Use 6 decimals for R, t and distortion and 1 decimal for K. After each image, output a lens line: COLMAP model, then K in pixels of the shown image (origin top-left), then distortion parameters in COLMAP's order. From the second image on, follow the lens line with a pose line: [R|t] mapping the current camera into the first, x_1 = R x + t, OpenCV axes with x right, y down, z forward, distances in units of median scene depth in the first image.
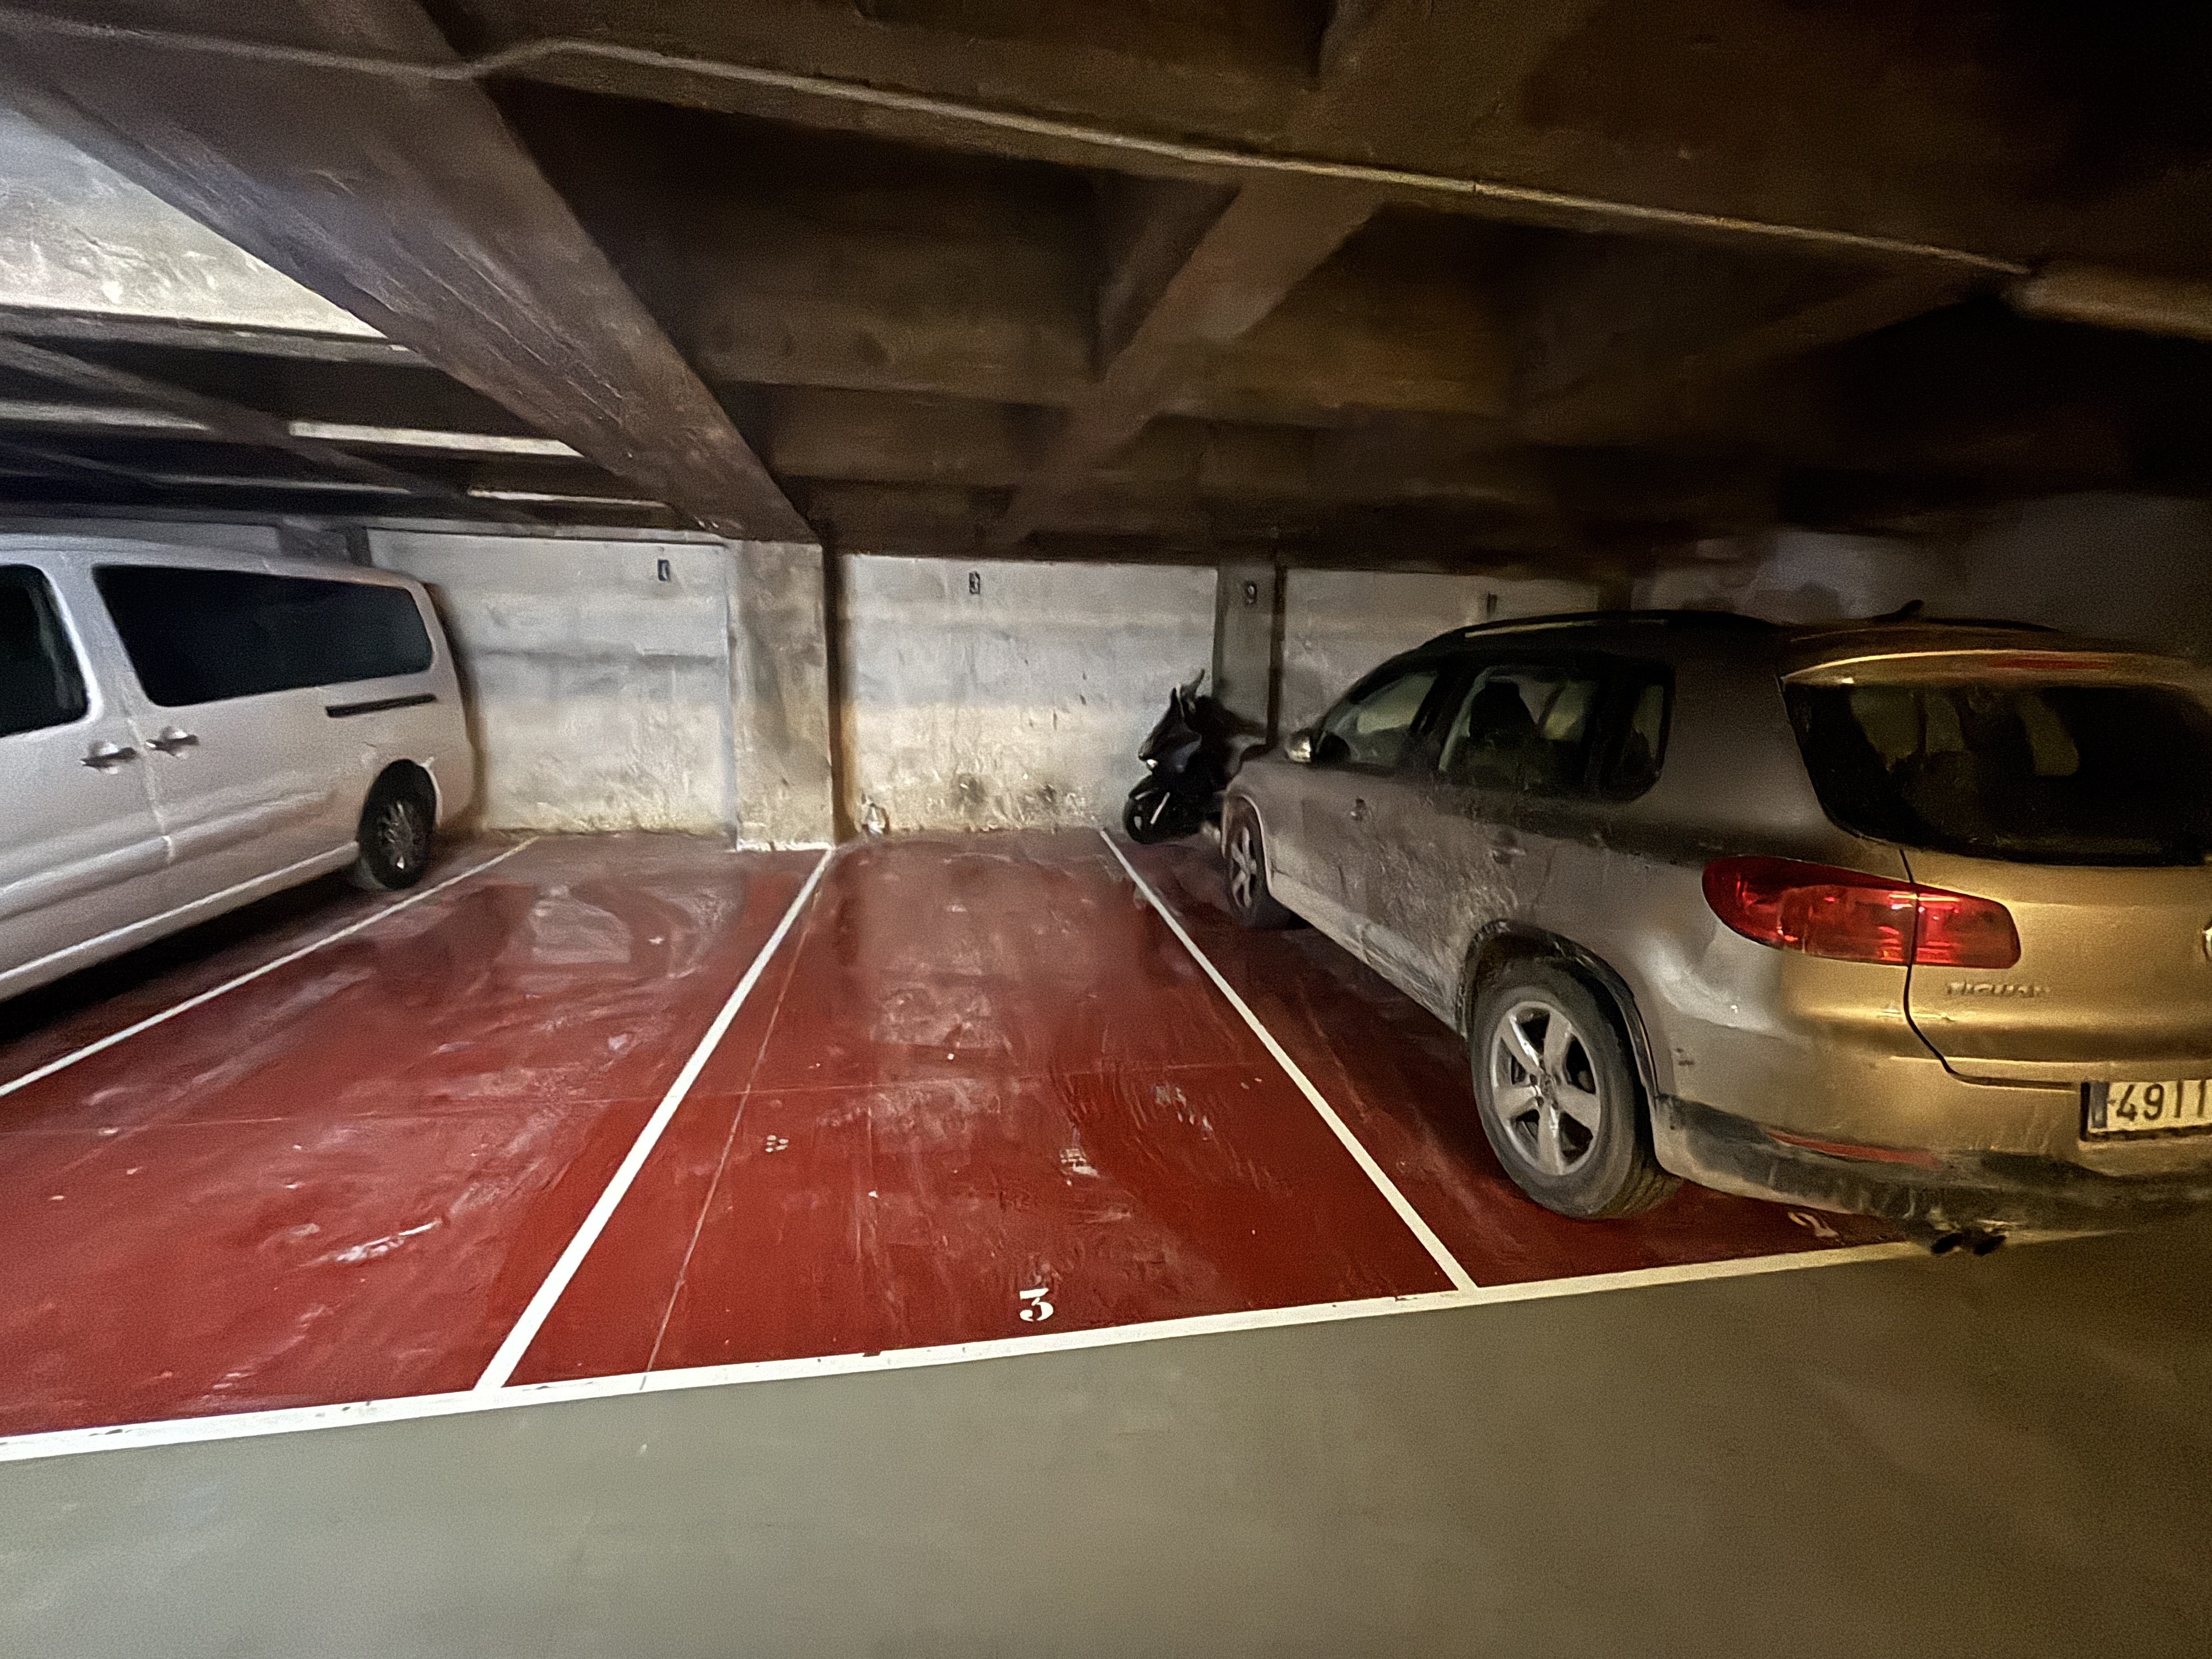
lens RADIAL K [[895.1, 0, 1099.7], [0, 895.1, 821.2], [0, 0, 1]] dist [-0.001244, 0.000210]
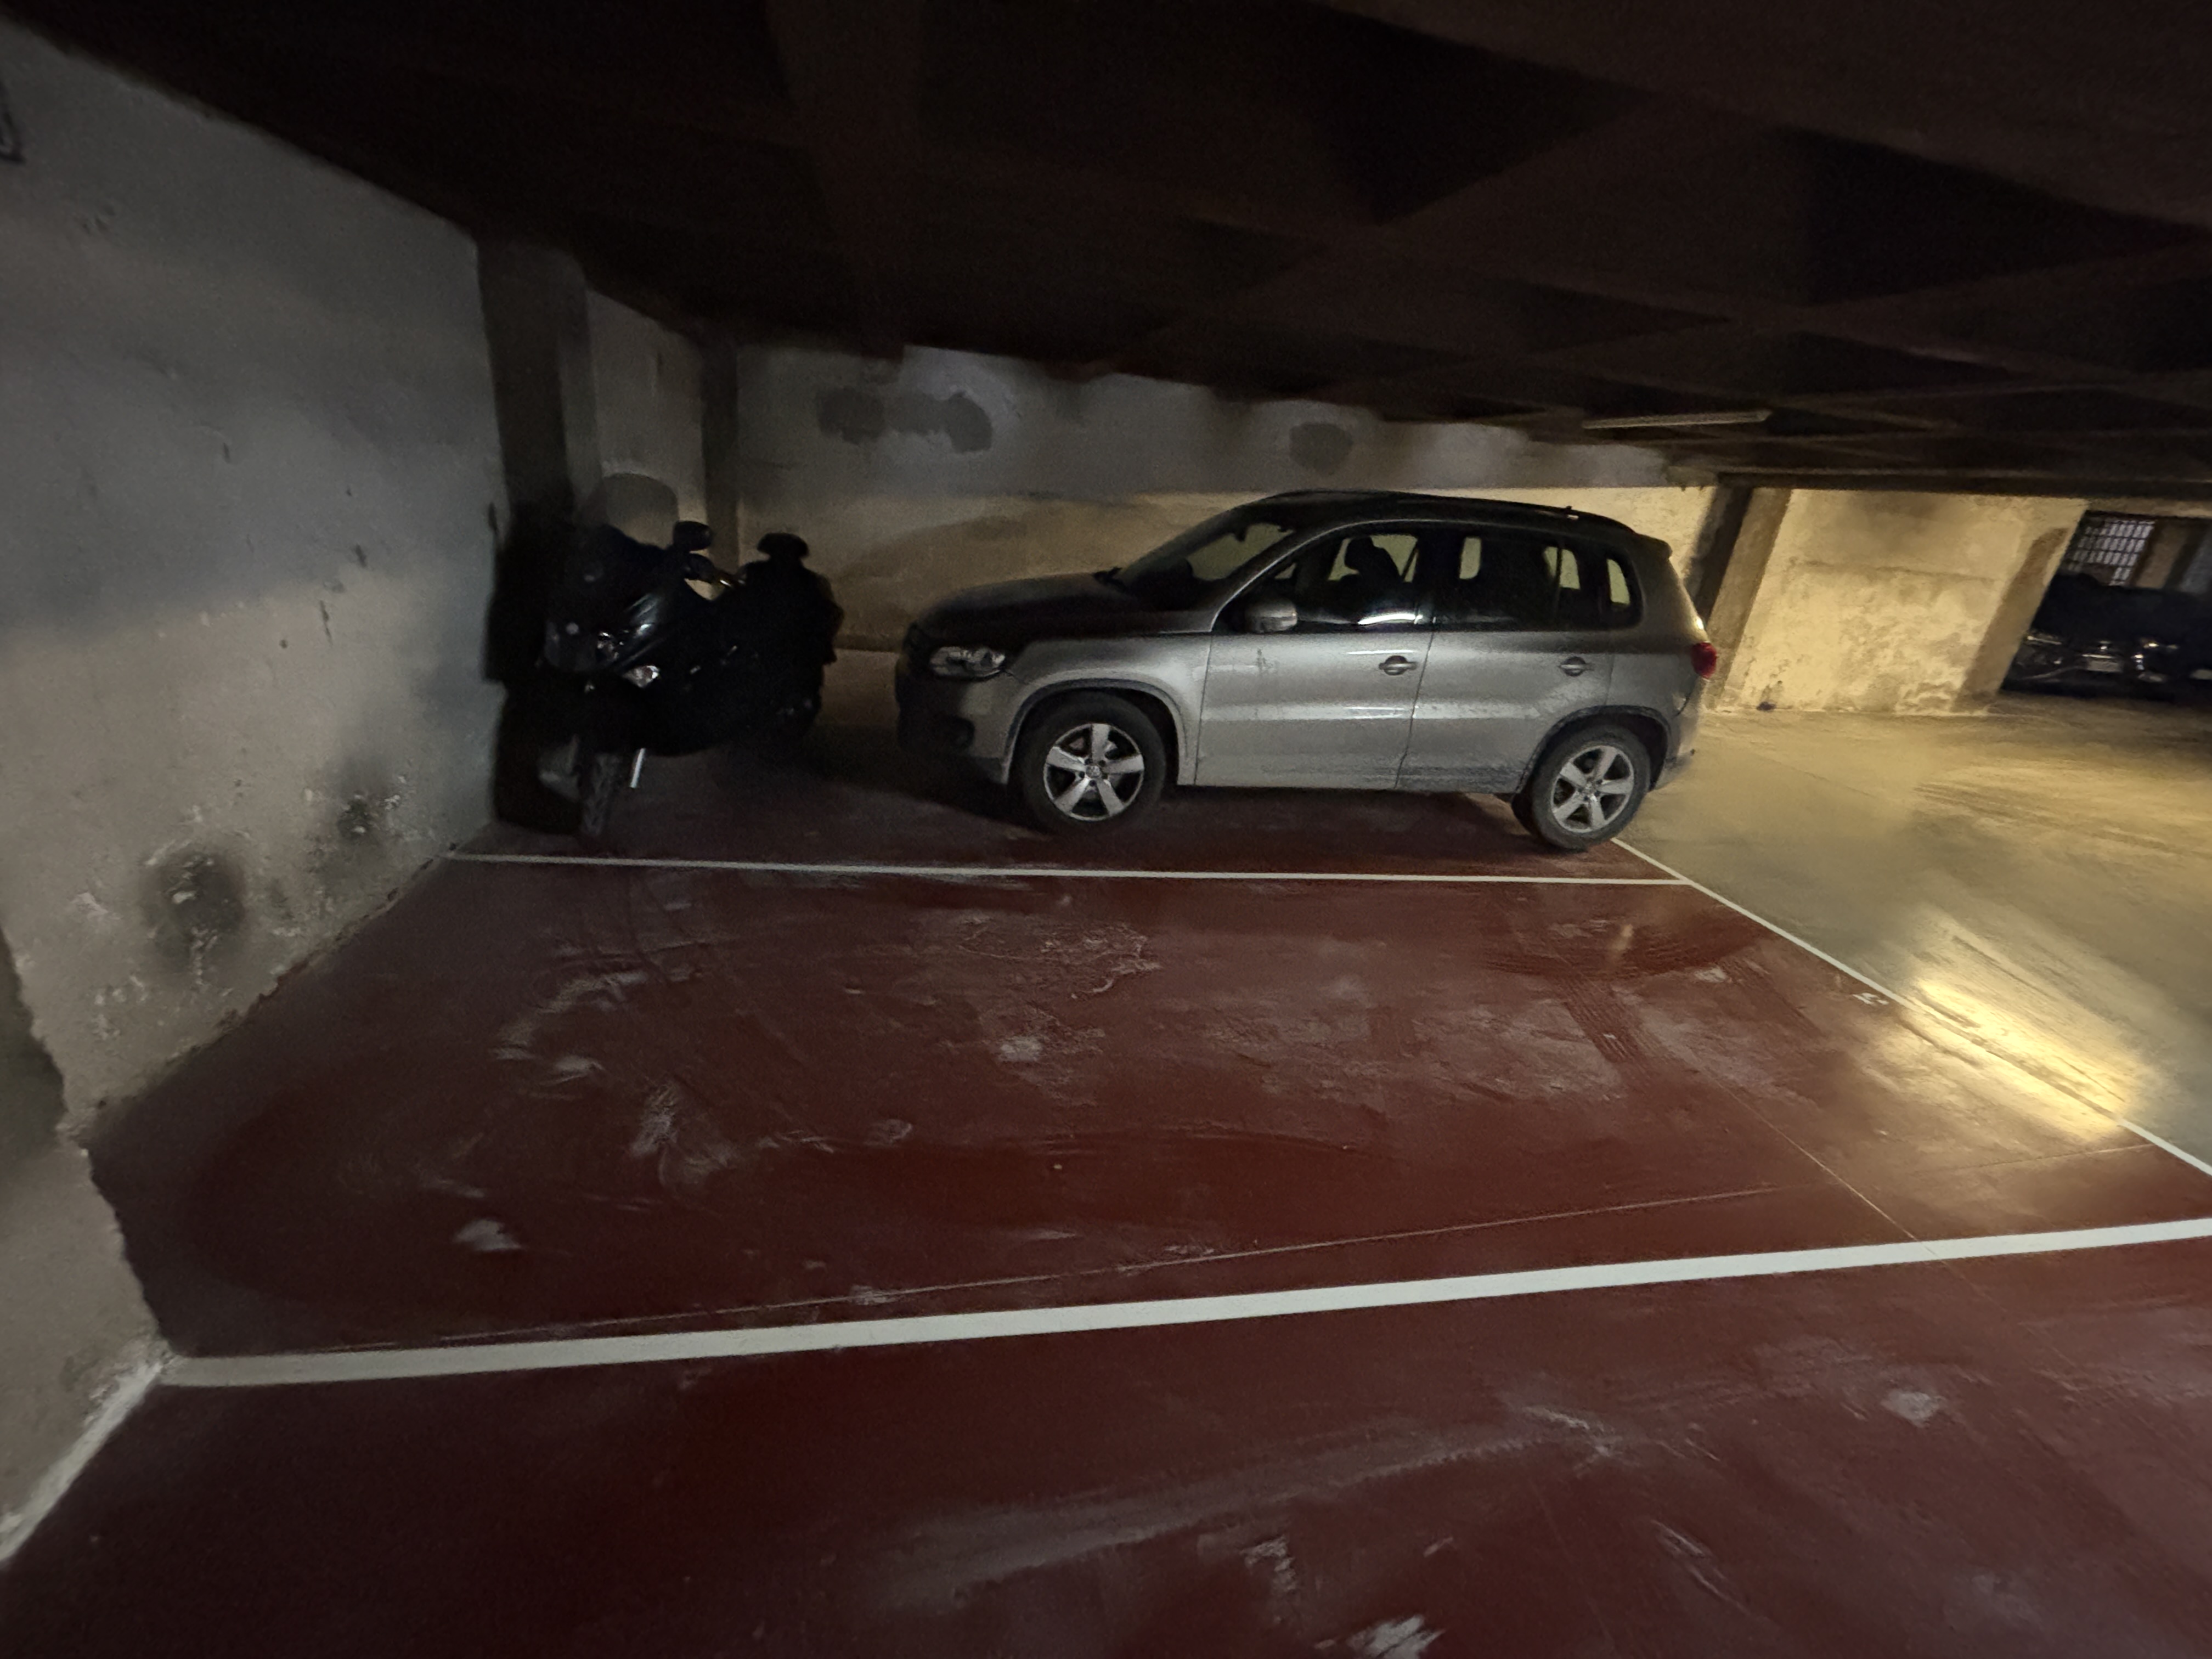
lens RADIAL K [[893.2, 0, 1106.0], [0, 893.2, 829.5], [0, 0, 1]] dist [-0.001876, -0.000246]
pose [[-0.013917, -0.387739, 0.921664, -0.761701], [0.087832, 0.917716, 0.387405, -0.268471], [-0.996038, 0.086343, 0.021284, 1.232338]]
